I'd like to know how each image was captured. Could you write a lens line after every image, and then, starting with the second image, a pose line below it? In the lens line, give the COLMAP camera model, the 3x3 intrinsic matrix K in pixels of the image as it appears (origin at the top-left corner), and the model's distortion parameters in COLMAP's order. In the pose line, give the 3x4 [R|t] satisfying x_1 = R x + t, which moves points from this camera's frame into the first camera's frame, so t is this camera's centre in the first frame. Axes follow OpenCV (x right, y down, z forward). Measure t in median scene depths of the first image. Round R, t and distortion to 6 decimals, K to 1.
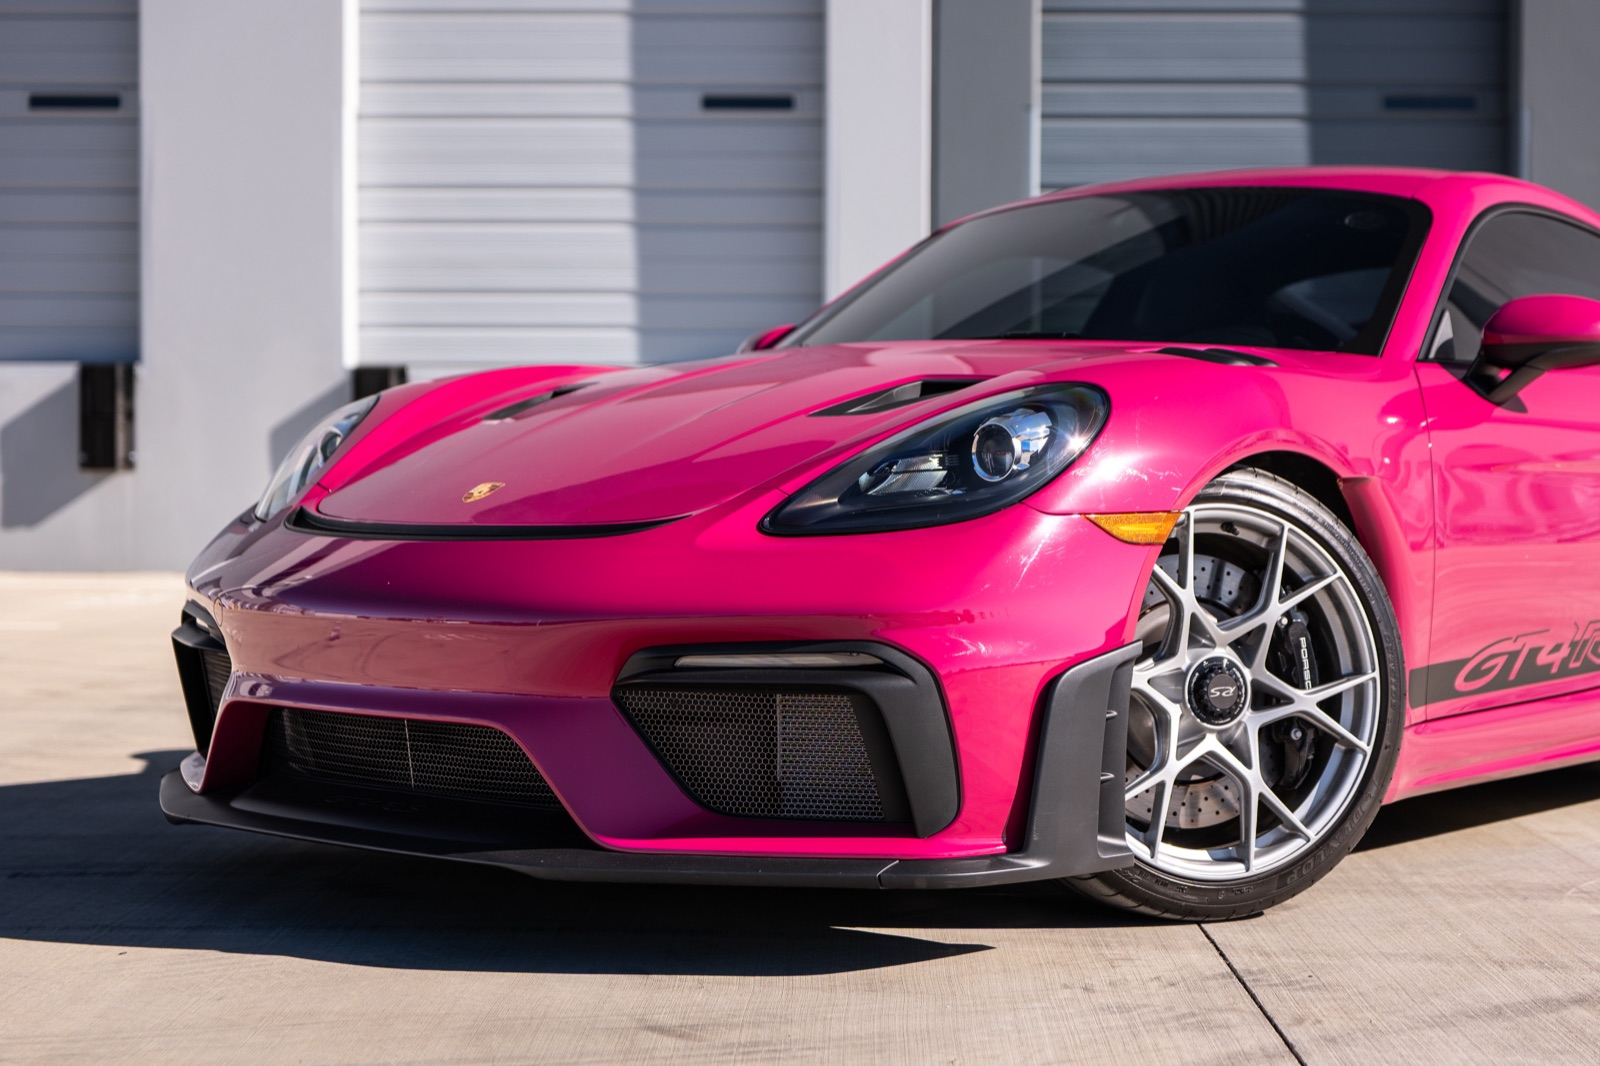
lens RADIAL K [[2684.9, 0, 800.0], [0, 2684.9, 533.0], [0, 0, 1]] dist [-0.000942, -0.051238]
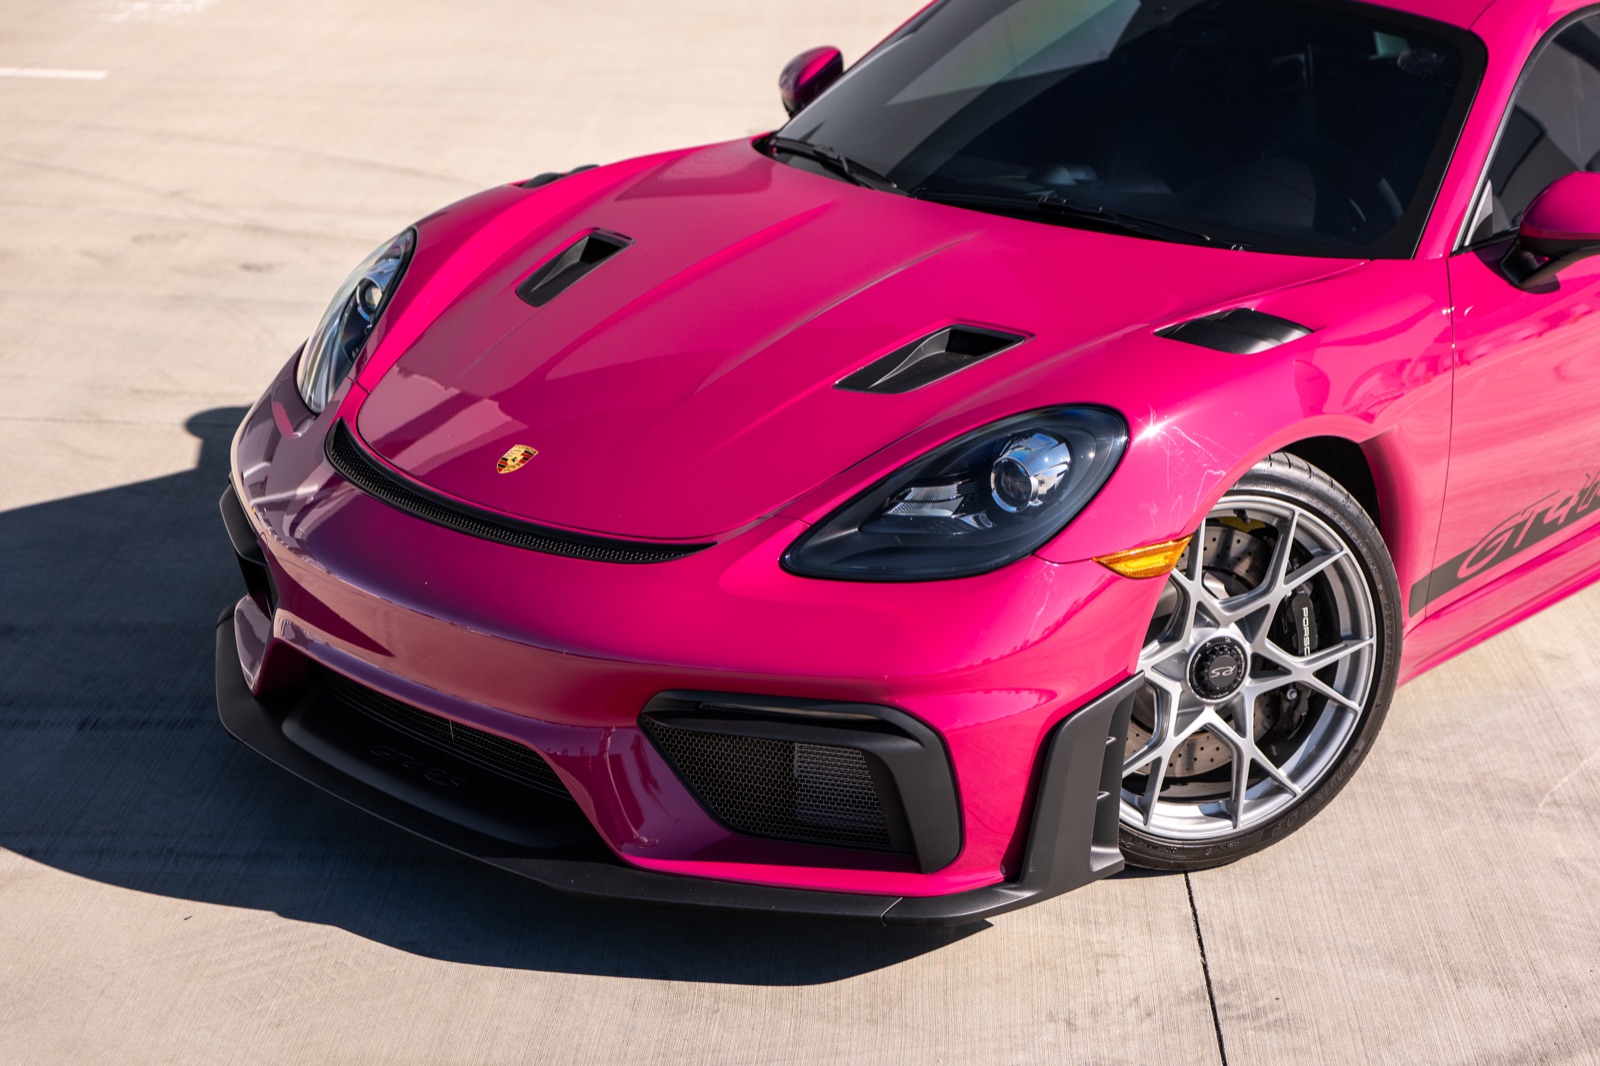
lens RADIAL K [[2684.9, 0, 800.0], [0, 2684.9, 533.0], [0, 0, 1]] dist [-0.000942, -0.051238]
pose [[0.999449, 0.028952, -0.016254, 0.007947], [-0.022688, 0.952933, 0.302330, -0.301705], [0.024242, -0.301795, 0.953065, 0.013990]]
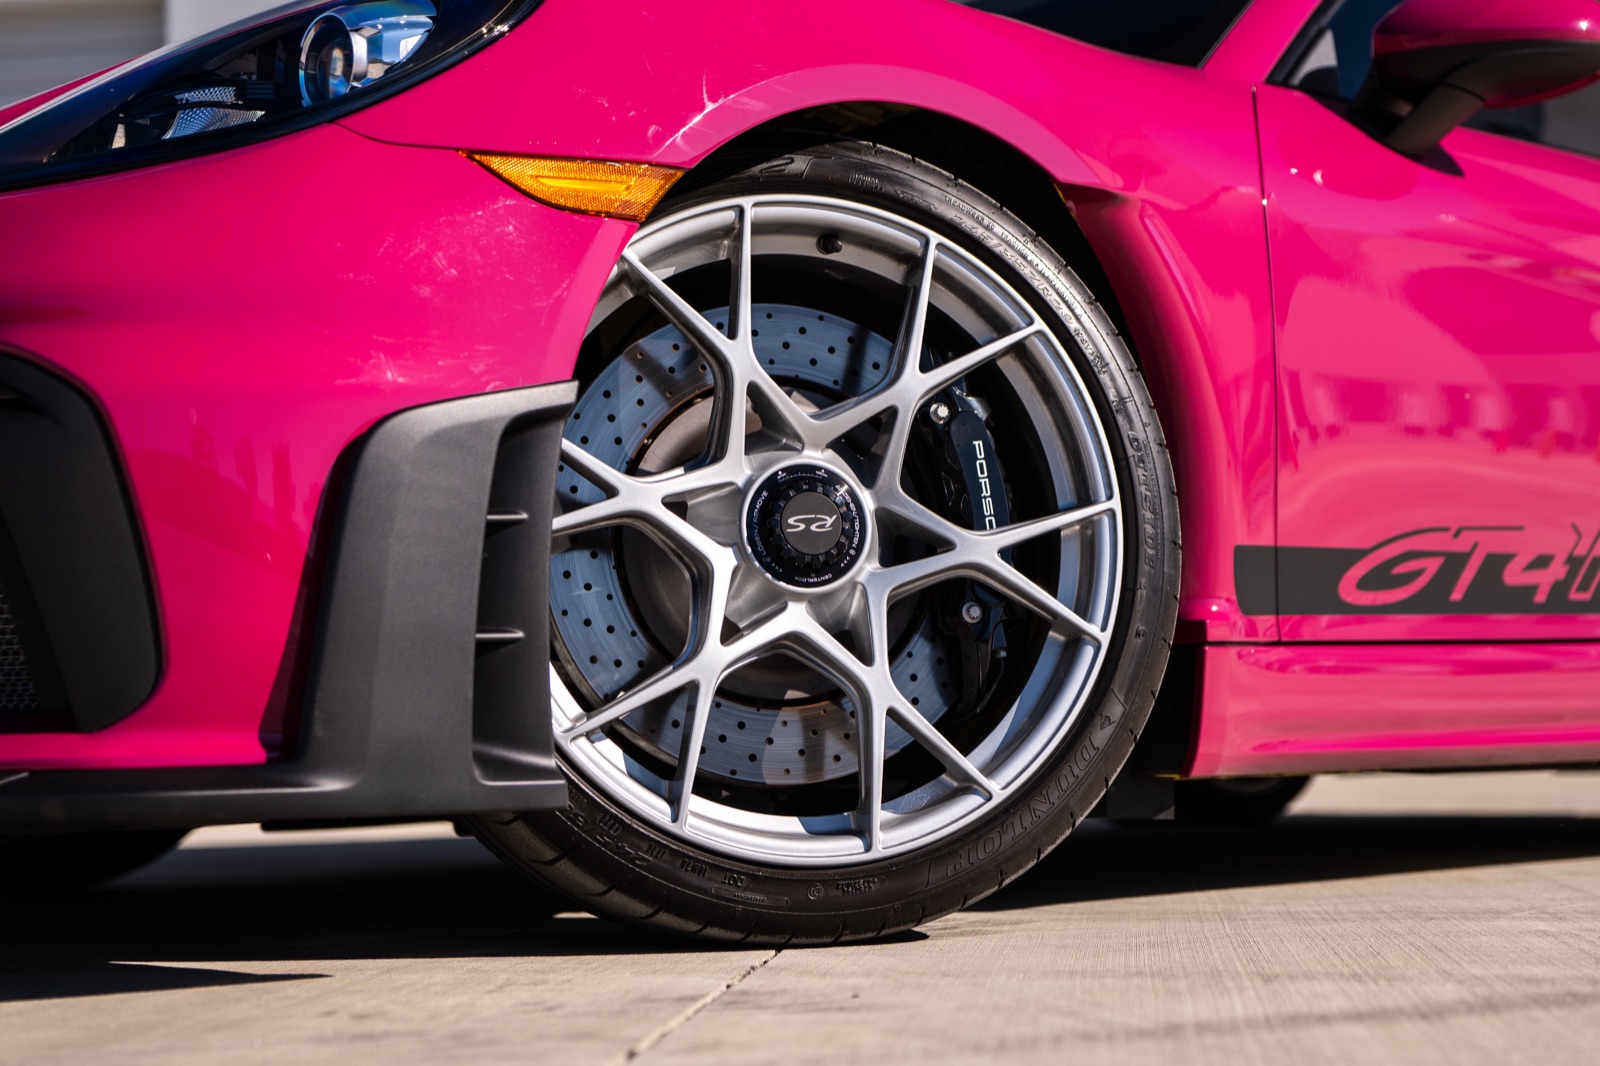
lens RADIAL K [[2684.9, 0, 800.0], [0, 2684.9, 533.0], [0, 0, 1]] dist [-0.000942, -0.051238]
pose [[0.995424, -0.034606, -0.089068, 0.201933], [0.025021, 0.993991, -0.106566, 0.118531], [0.092220, 0.103850, 0.990308, 0.446726]]
